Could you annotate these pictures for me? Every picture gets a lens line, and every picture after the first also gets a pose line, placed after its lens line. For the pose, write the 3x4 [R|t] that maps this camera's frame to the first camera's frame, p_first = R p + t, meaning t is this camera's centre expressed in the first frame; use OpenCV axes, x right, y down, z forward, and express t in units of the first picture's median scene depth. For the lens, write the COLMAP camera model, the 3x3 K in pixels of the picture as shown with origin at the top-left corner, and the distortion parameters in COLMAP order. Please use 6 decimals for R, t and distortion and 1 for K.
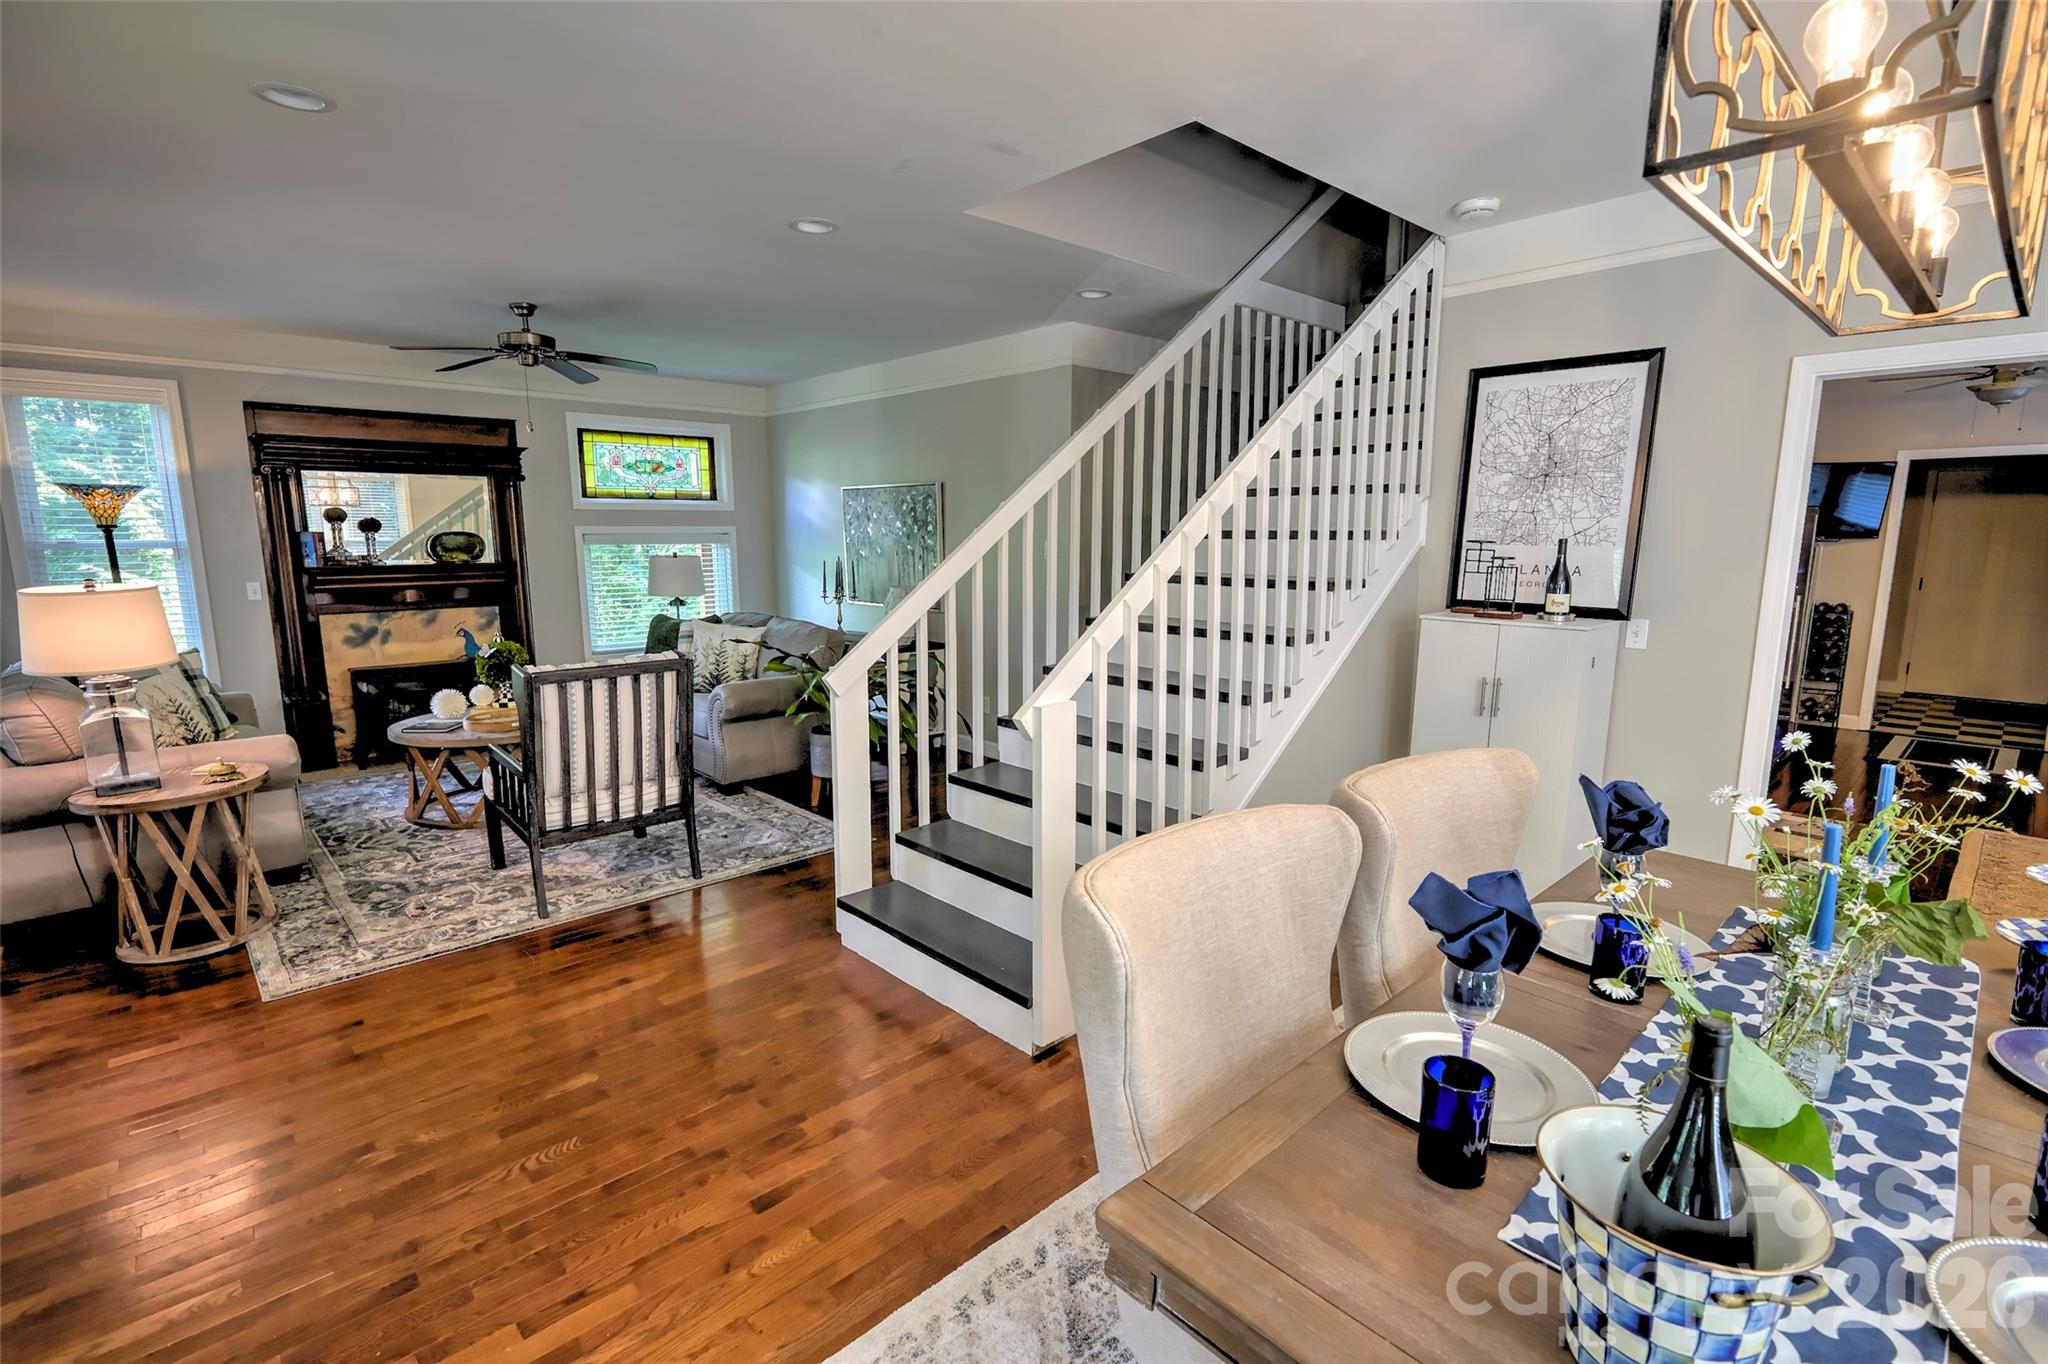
lens RADIAL K [[940.2, 0, 1027.9], [0, 940.2, 683.6], [0, 0, 1]] dist [-0.000360, -0.000053]
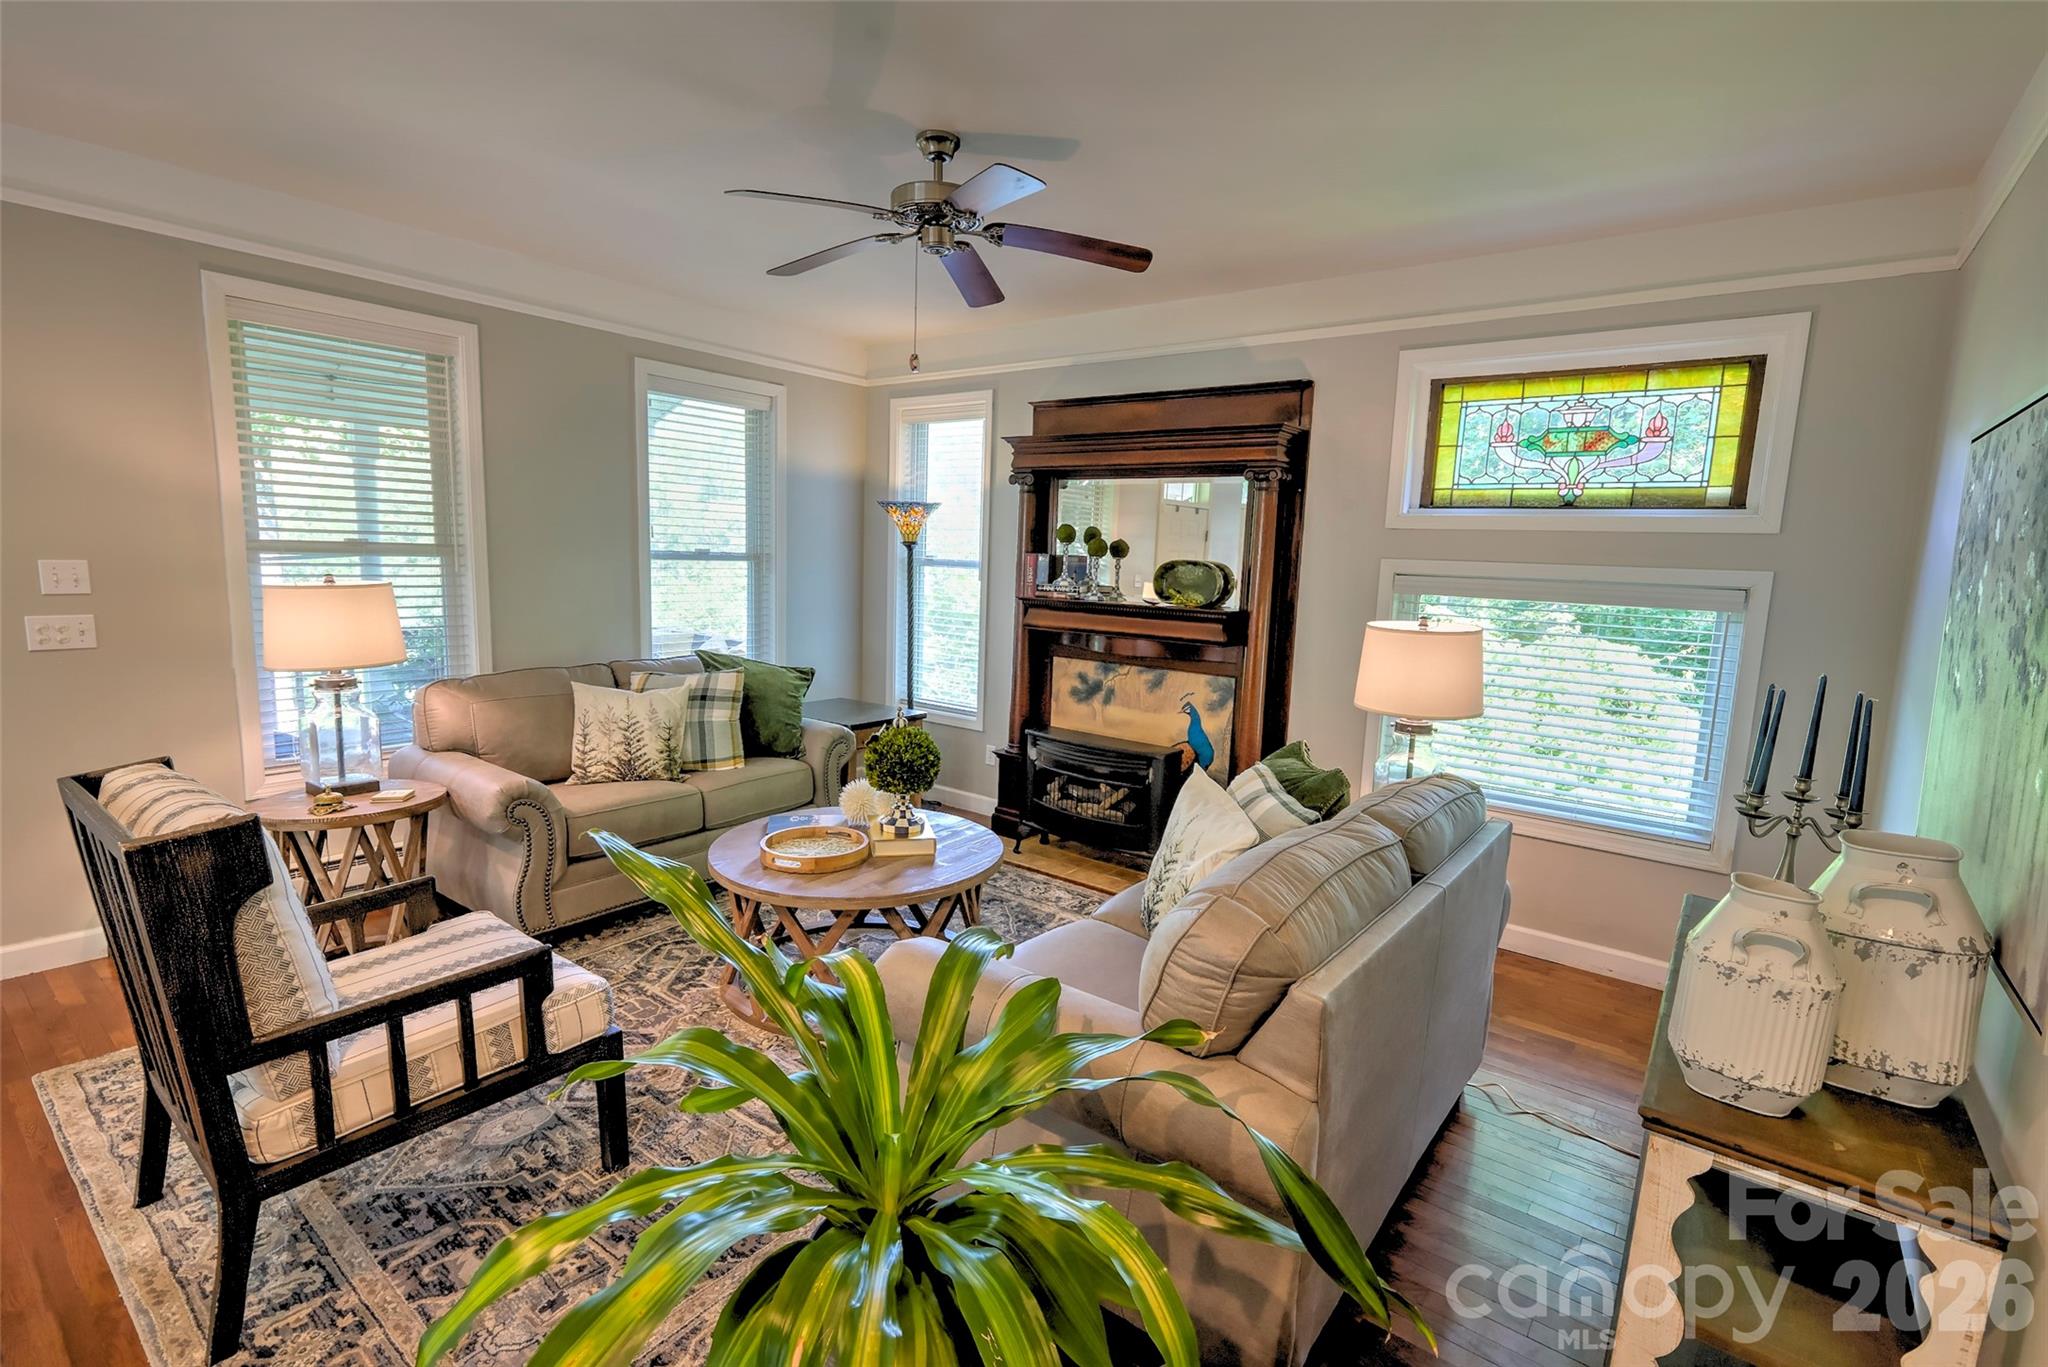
lens RADIAL K [[940.2, 0, 1021.5], [0, 940.2, 688.2], [0, 0, 1]] dist [-0.000360, -0.000053]
pose [[0.155848, 0.149340, -0.976427, 0.043264], [-0.197301, 0.973292, 0.117369, -0.131473], [0.967876, 0.174358, 0.181151, 0.799011]]
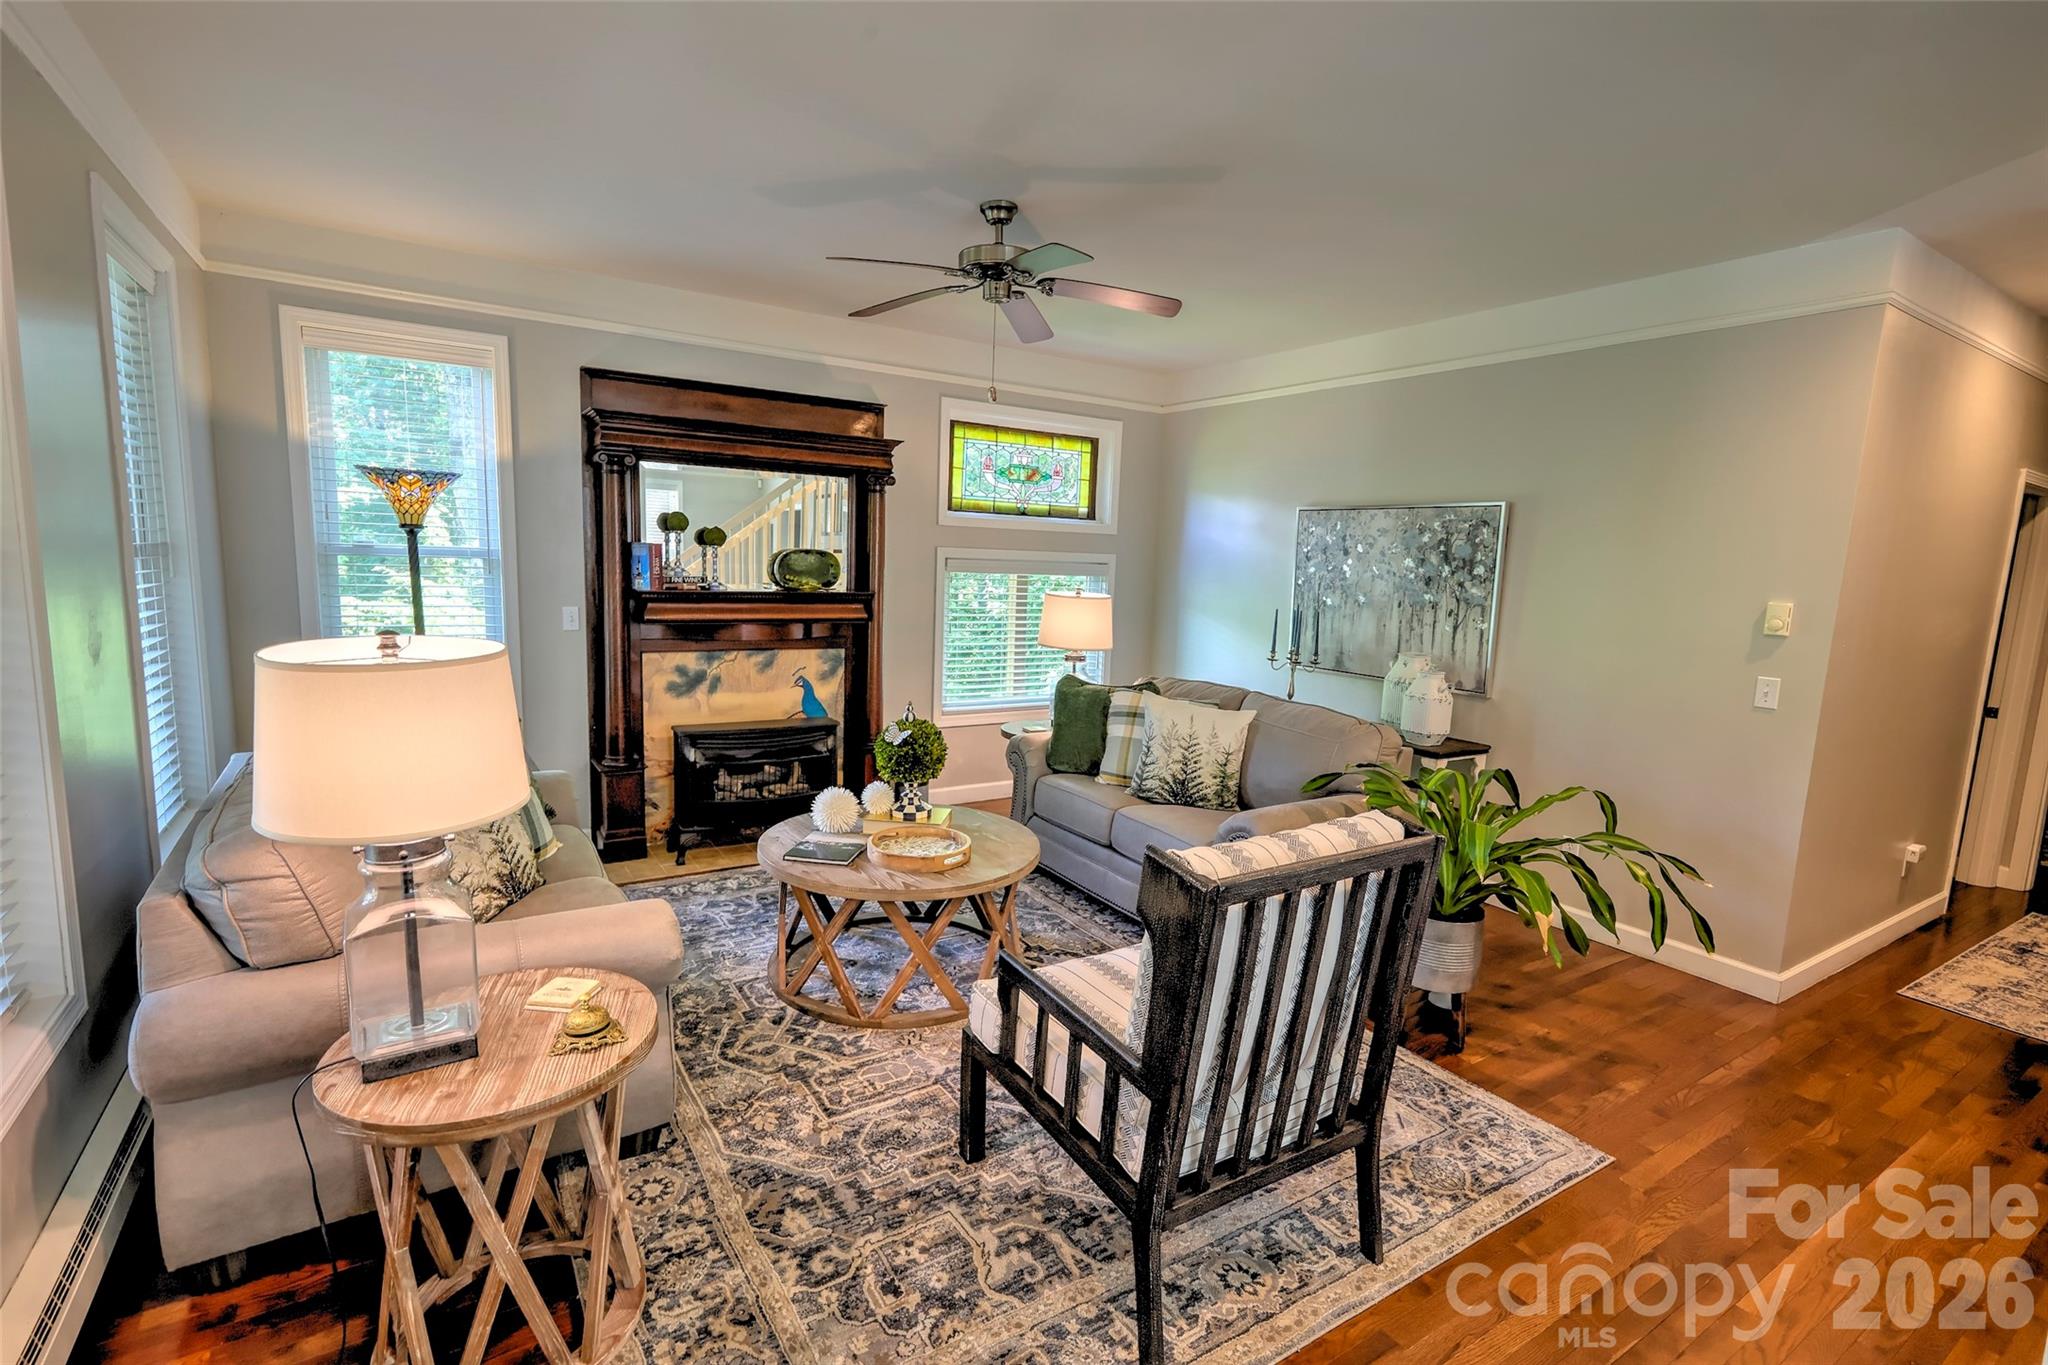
lens RADIAL K [[940.2, 0, 1020.7], [0, 940.2, 685.9], [0, 0, 1]] dist [-0.000360, -0.000053]
pose [[0.981144, 0.064315, -0.182266, -0.305649], [-0.069418, 0.997351, -0.021752, -0.049364], [0.180384, 0.033994, 0.983009, 0.303074]]
